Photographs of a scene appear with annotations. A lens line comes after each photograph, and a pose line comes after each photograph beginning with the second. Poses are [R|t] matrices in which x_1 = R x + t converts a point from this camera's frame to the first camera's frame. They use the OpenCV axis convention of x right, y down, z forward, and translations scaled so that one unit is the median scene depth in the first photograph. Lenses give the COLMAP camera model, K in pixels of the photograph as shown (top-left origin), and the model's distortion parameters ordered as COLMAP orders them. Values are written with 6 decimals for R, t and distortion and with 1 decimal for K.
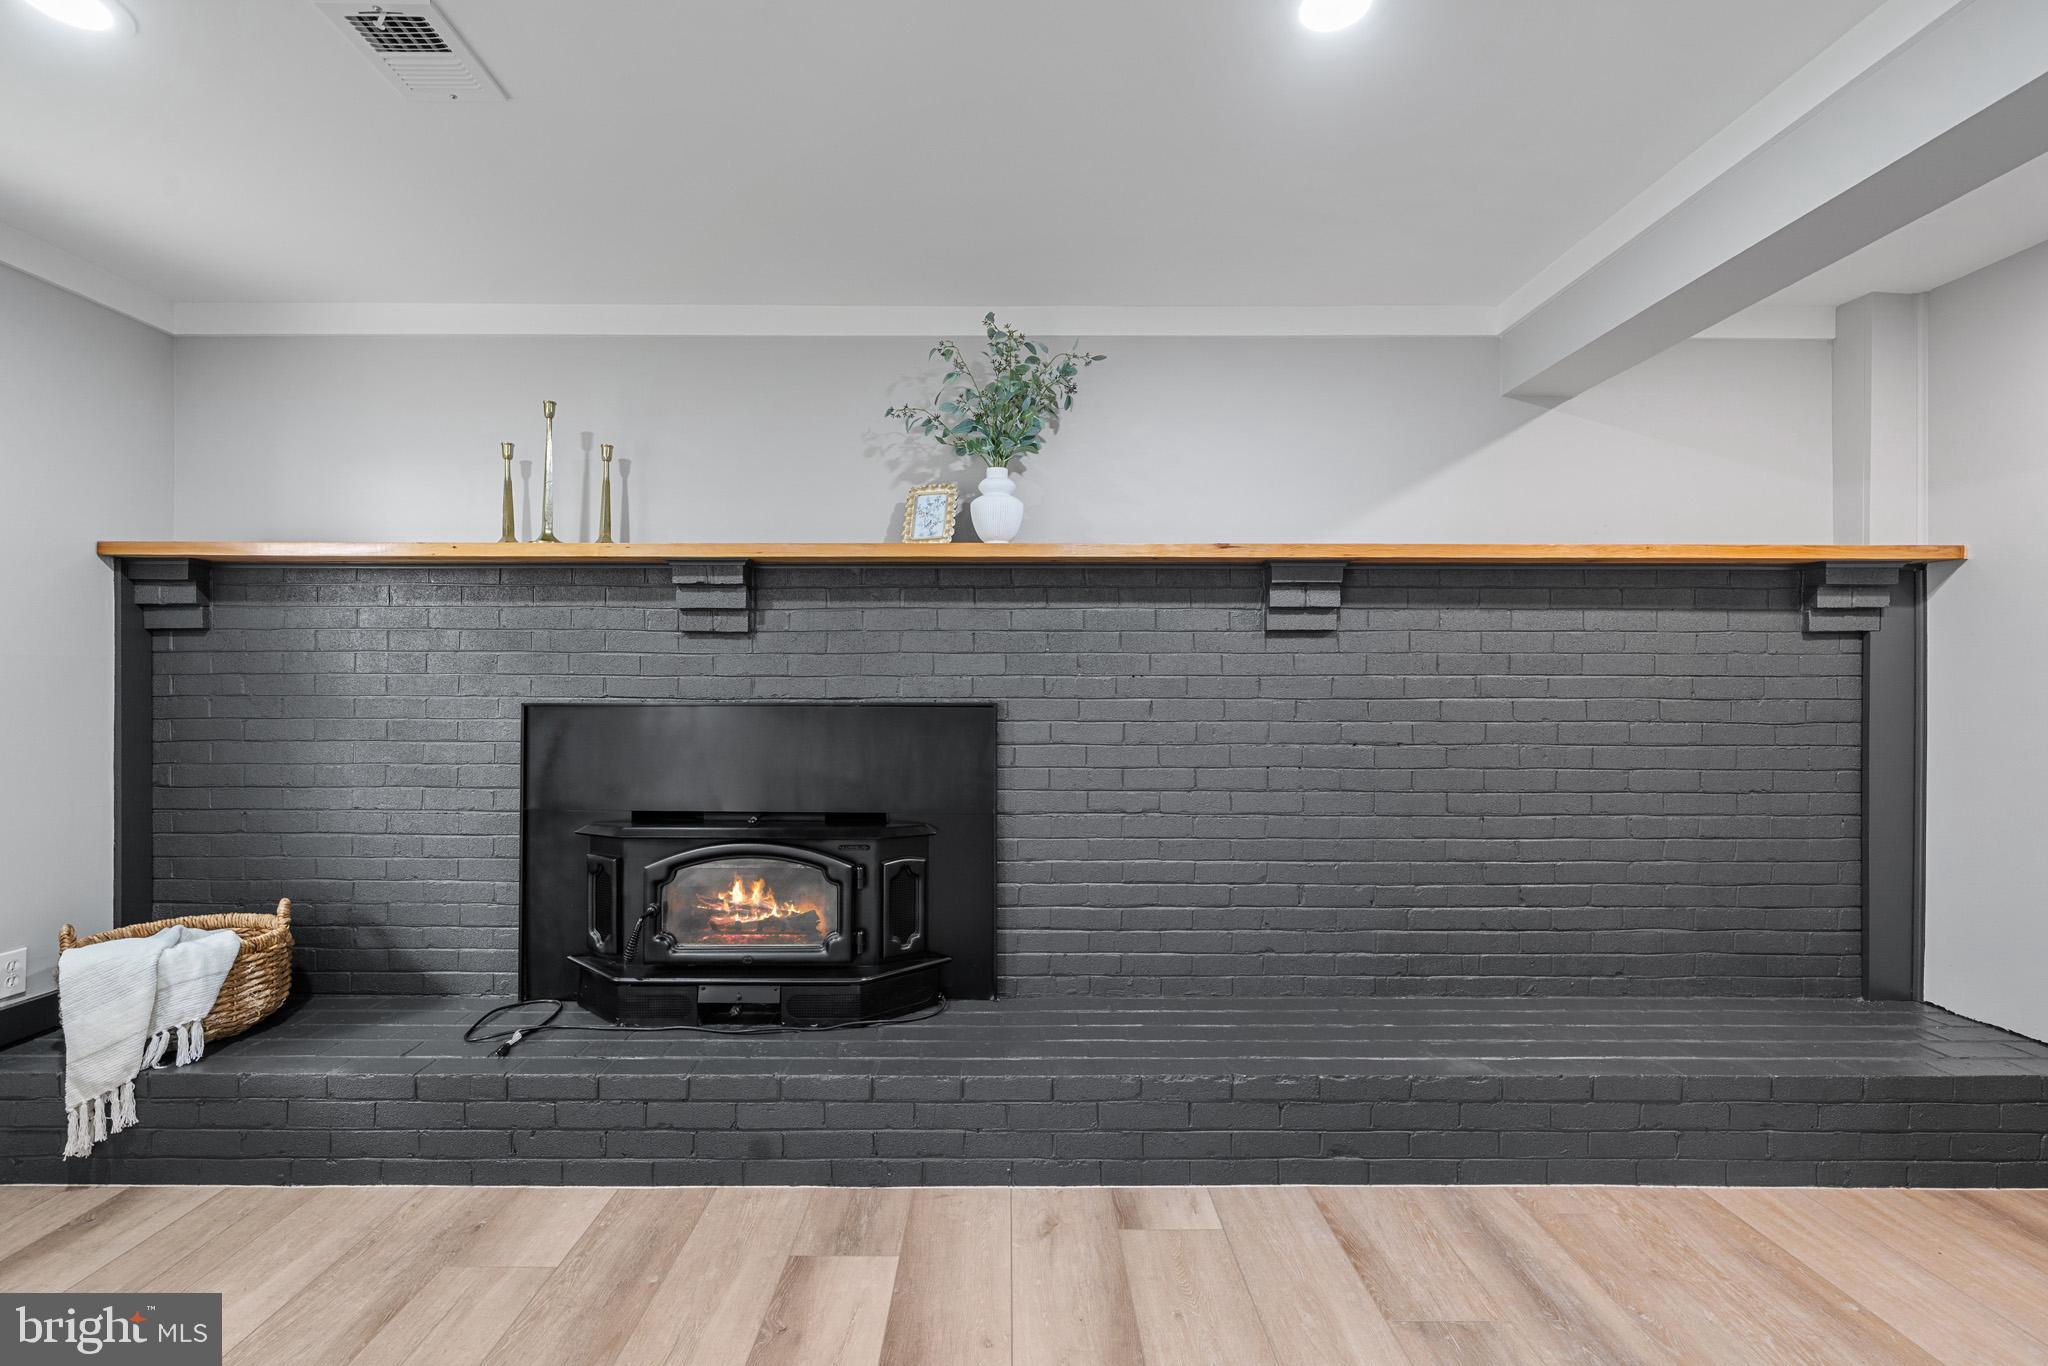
lens RADIAL K [[935.9, 0, 1018.6], [0, 935.9, 689.1], [0, 0, 1]] dist [0.000027, 0.000432]
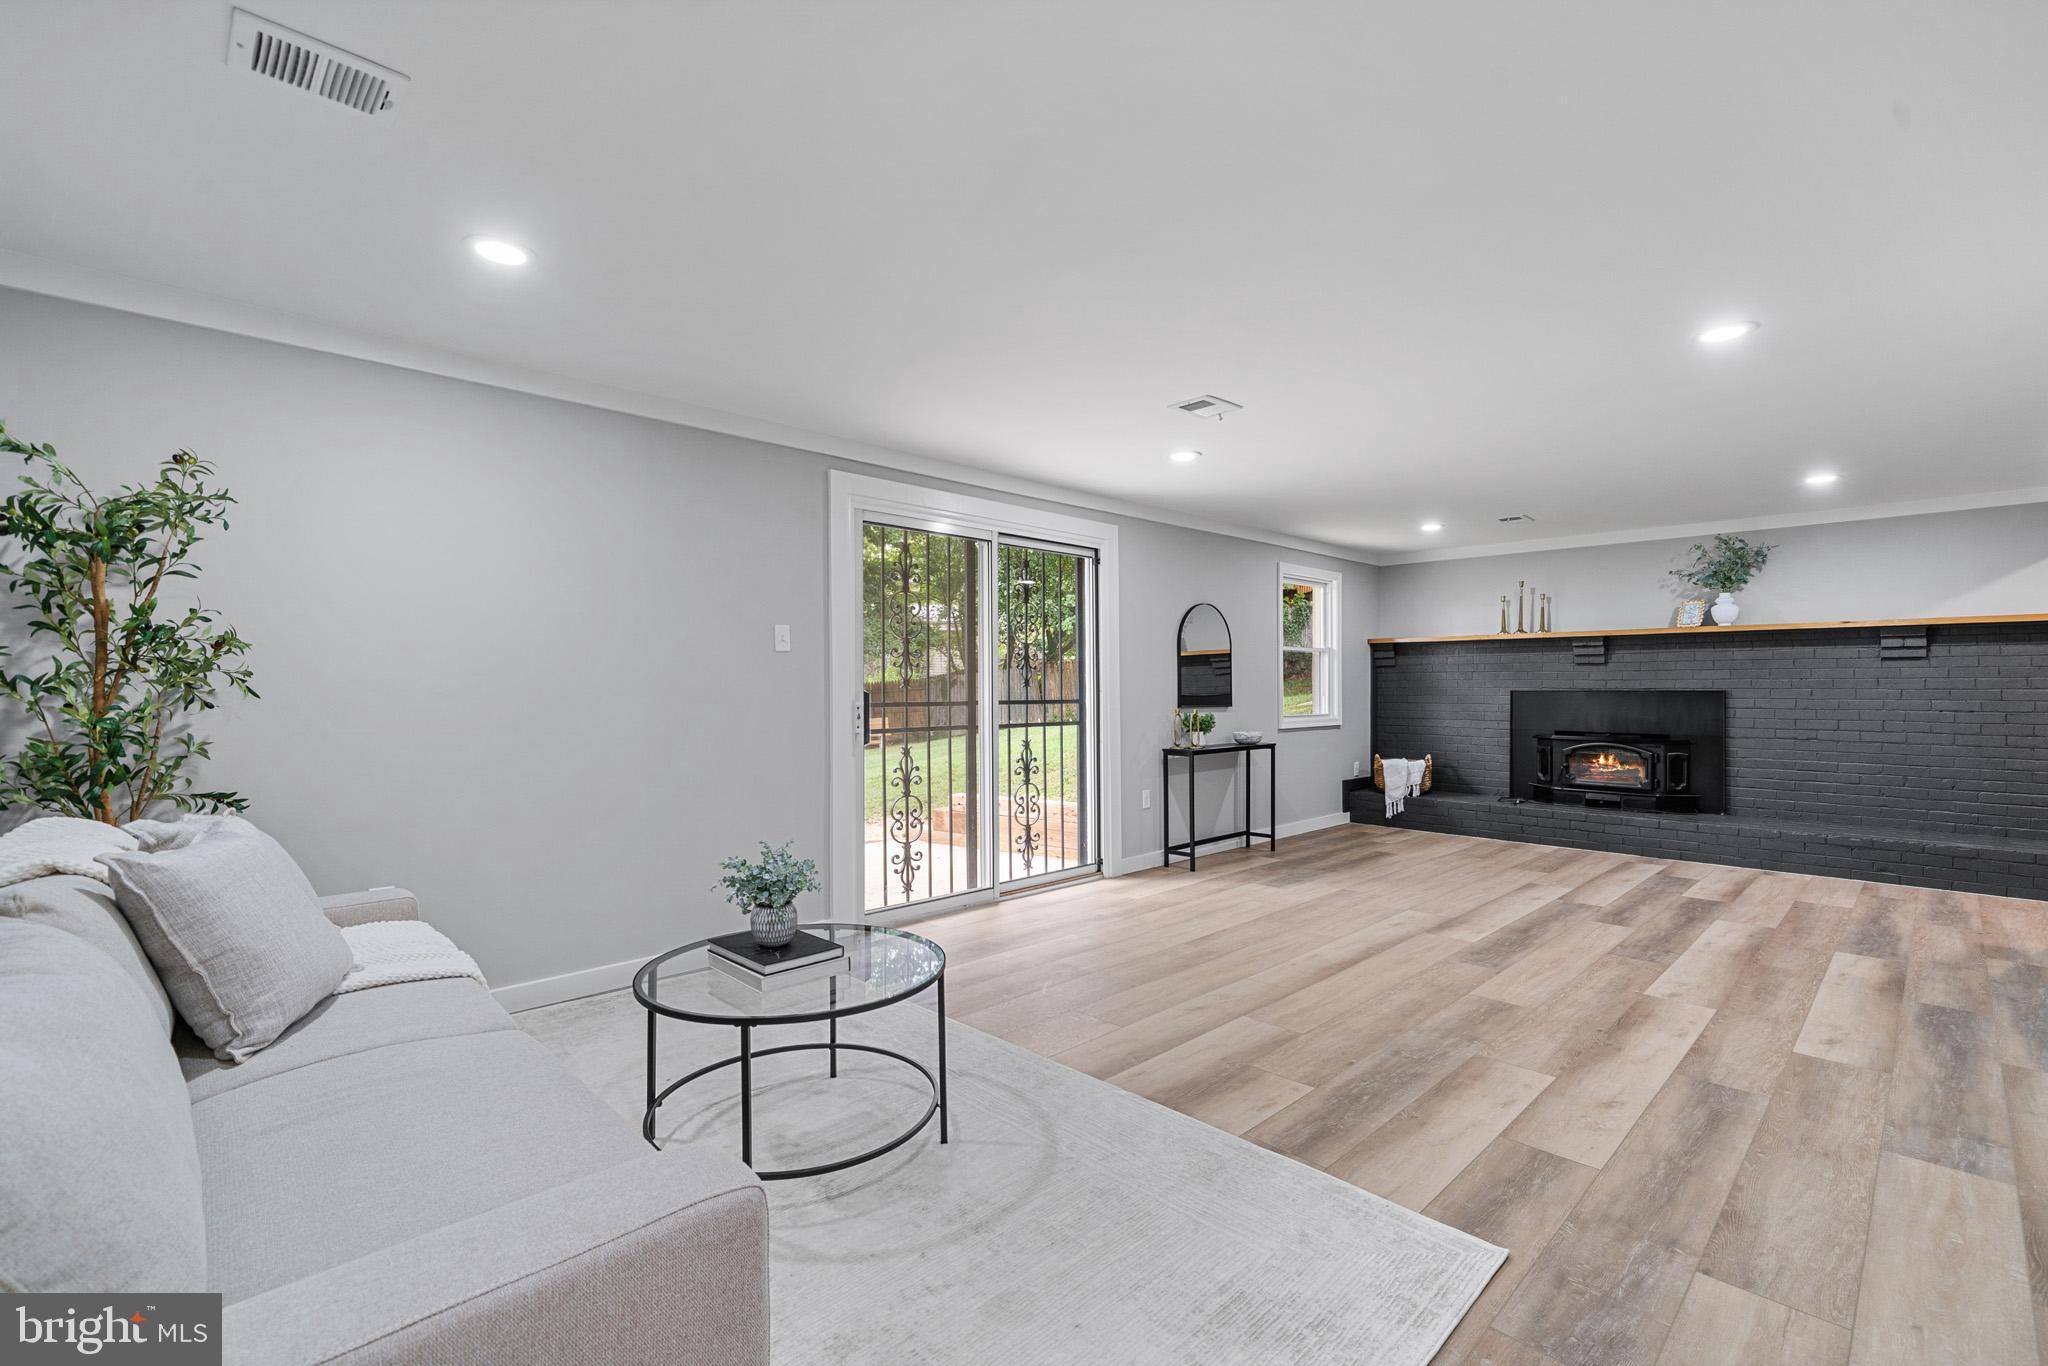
lens RADIAL K [[935.9, 0, 995.9], [0, 935.9, 685.0], [0, 0, 1]] dist [0.000027, 0.000432]
pose [[0.684802, -0.002090, -0.728727, 0.446207], [0.003108, 0.999995, 0.000052, -0.006152], [0.728723, -0.002301, 0.684805, -2.007624]]
